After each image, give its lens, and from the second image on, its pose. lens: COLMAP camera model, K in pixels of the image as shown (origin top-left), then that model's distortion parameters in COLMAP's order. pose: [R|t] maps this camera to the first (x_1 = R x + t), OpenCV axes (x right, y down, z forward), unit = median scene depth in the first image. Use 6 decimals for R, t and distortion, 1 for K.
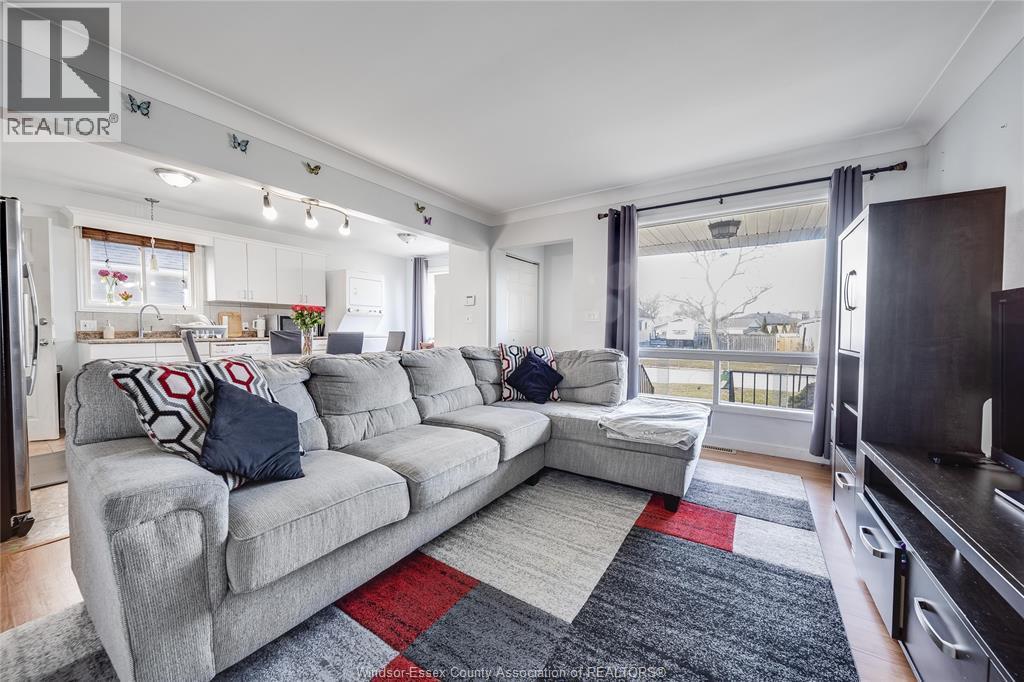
lens RADIAL K [[363.7, 0, 515.4], [0, 363.7, 346.2], [0, 0, 1]] dist [-0.002574, -0.000545]
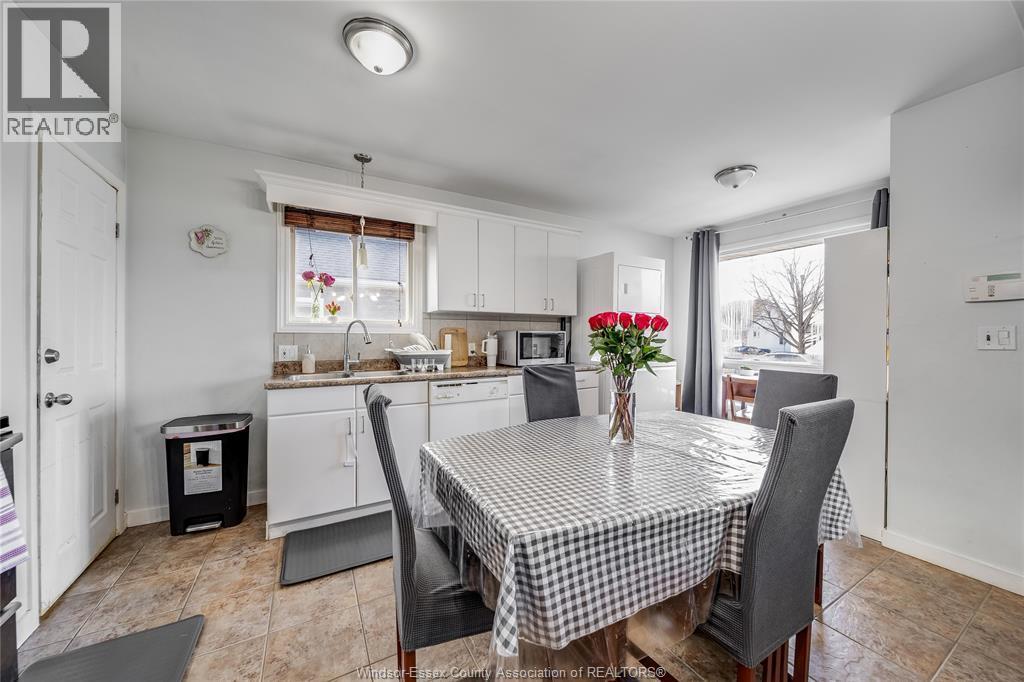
lens RADIAL K [[363.7, 0, 512.1], [0, 363.7, 343.7], [0, 0, 1]] dist [-0.002574, -0.000545]
pose [[0.888696, 0.006475, -0.458451, -0.442343], [-0.018598, 0.999586, -0.021933, -0.060263], [0.458119, 0.028018, 0.888449, 0.525248]]
